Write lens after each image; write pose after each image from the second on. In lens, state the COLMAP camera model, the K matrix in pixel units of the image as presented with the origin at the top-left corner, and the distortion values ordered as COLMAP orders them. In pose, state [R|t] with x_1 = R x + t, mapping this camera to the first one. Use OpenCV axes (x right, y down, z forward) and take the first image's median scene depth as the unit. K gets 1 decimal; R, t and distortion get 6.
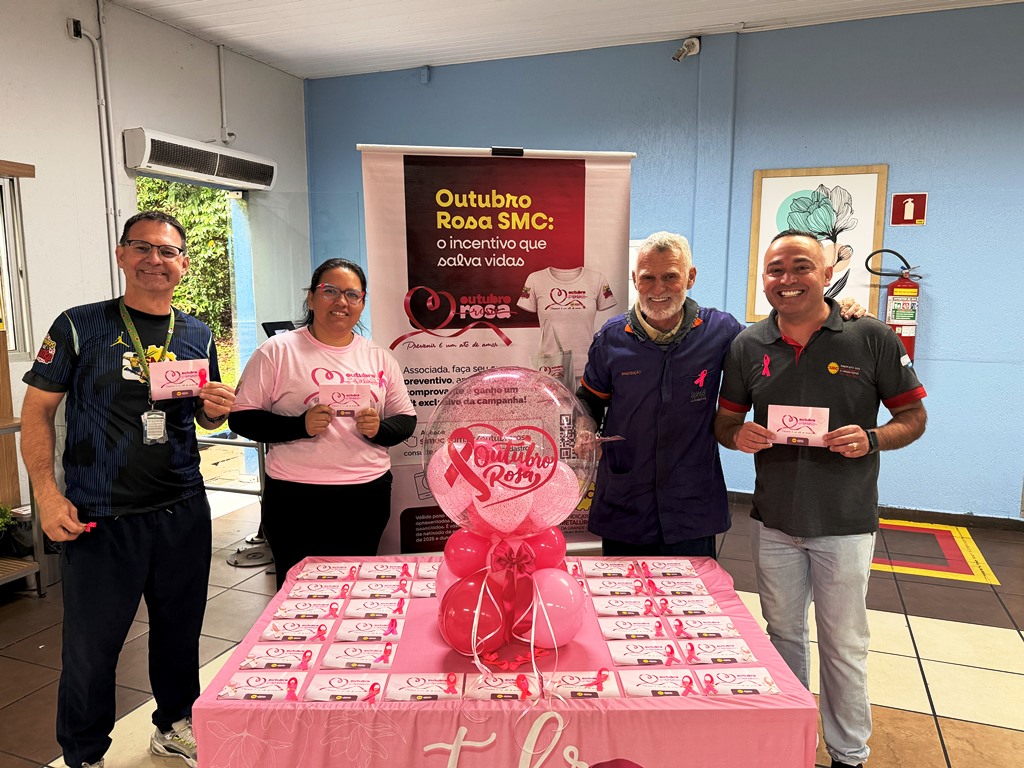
lens RADIAL K [[770.5, 0, 518.5], [0, 770.5, 381.8], [0, 0, 1]] dist [0.035199, -0.051589]
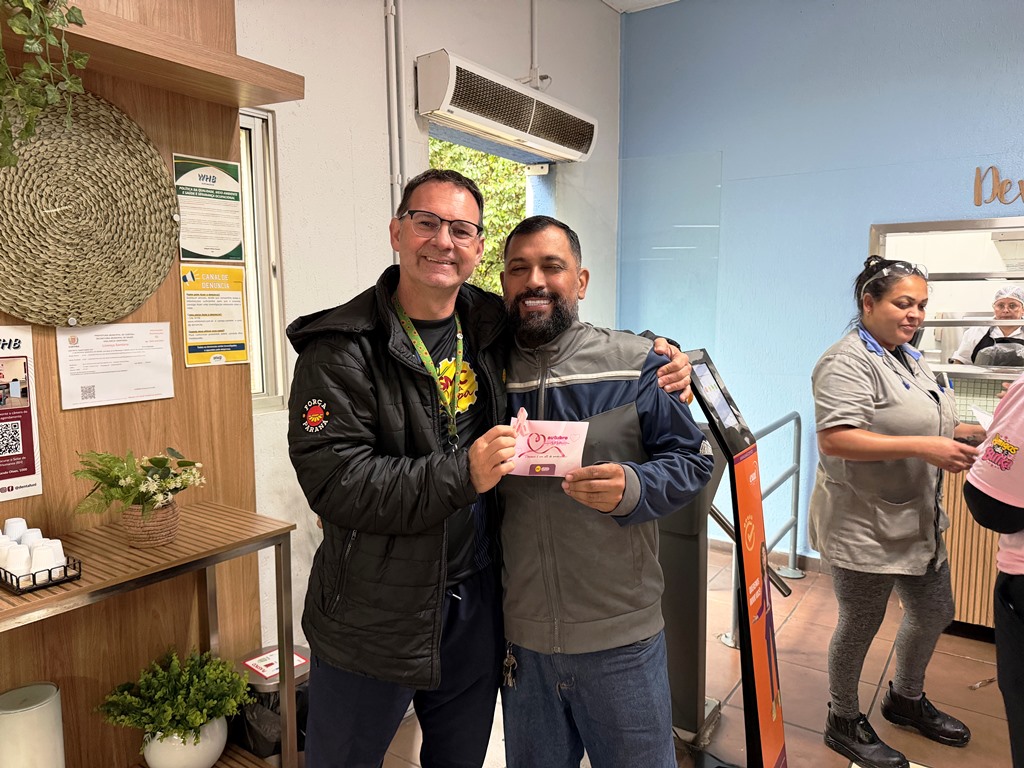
lens RADIAL K [[740.8, 0, 505.3], [0, 740.8, 381.1], [0, 0, 1]] dist [0.038451, -0.049026]
pose [[0.969710, 0.018340, -0.243569, -0.452595], [-0.024447, 0.999457, -0.022071, -0.061465], [0.243032, 0.027357, 0.969632, 0.672181]]
